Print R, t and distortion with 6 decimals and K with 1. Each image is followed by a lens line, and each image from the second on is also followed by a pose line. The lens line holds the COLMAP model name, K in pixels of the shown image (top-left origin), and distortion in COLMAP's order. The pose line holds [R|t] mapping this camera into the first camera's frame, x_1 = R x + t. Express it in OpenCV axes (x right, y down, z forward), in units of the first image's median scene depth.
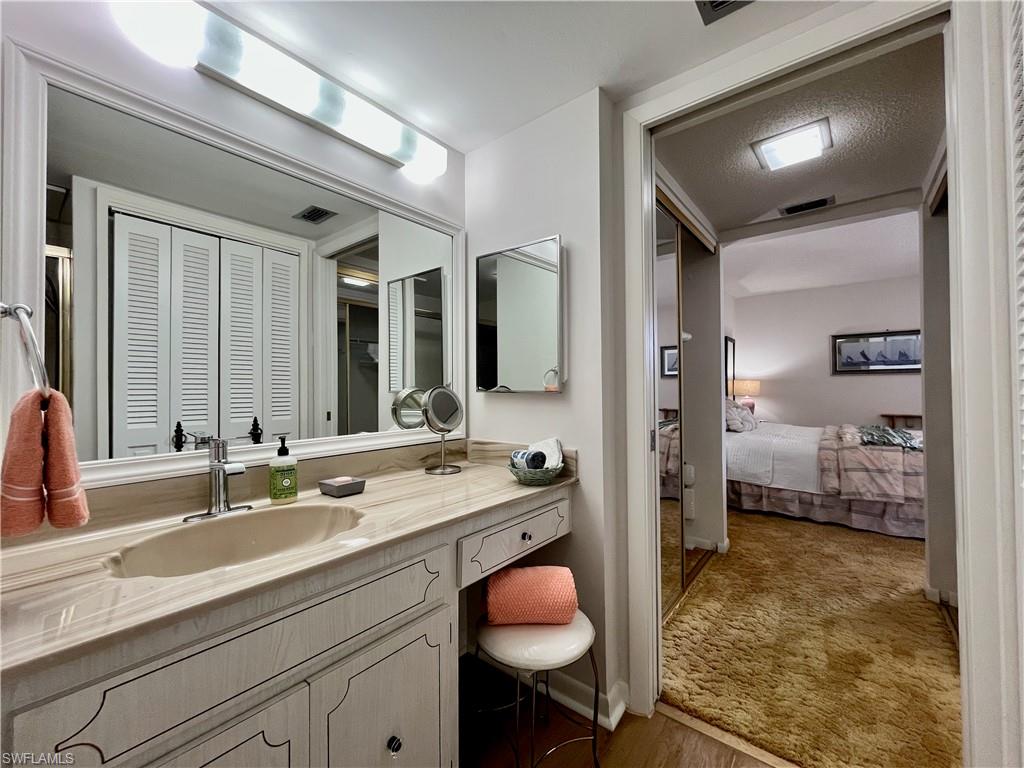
lens RADIAL K [[416.9, 0, 510.1], [0, 416.9, 382.6], [0, 0, 1]] dist [-0.000760, 0.000076]
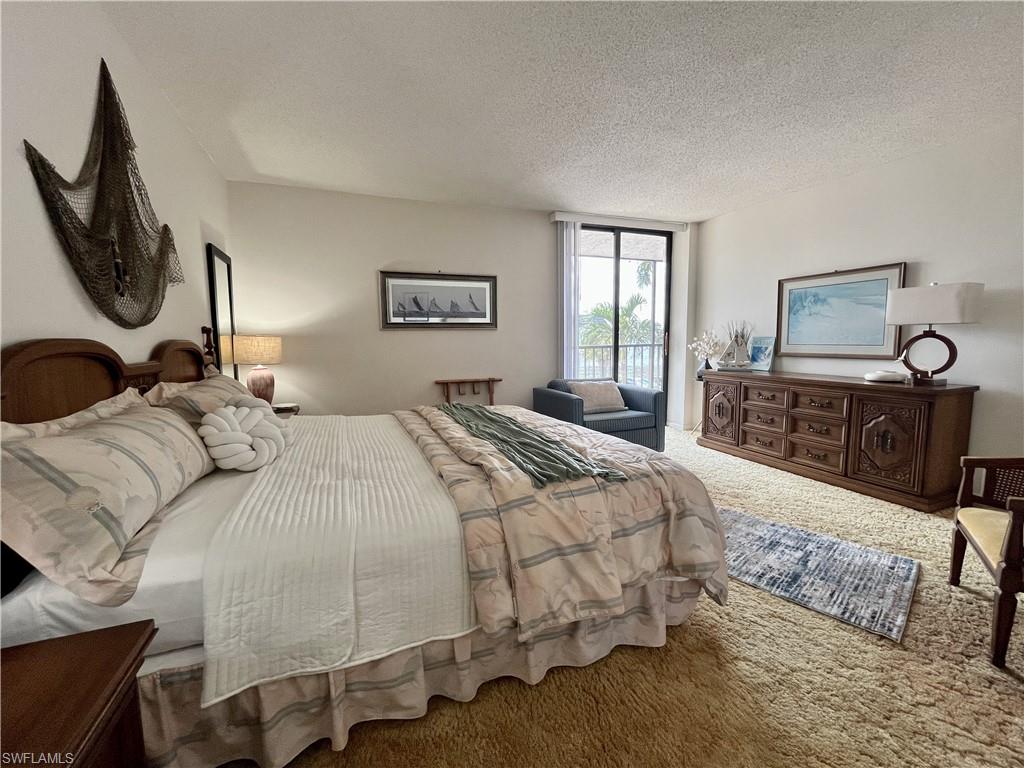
lens RADIAL K [[416.9, 0, 510.1], [0, 416.9, 382.6], [0, 0, 1]] dist [-0.000760, 0.000076]
pose [[0.490008, -0.090383, 0.867020, 0.444394], [-0.001591, 0.994516, 0.104573, -0.004936], [-0.871716, -0.052621, 0.487177, 0.784661]]
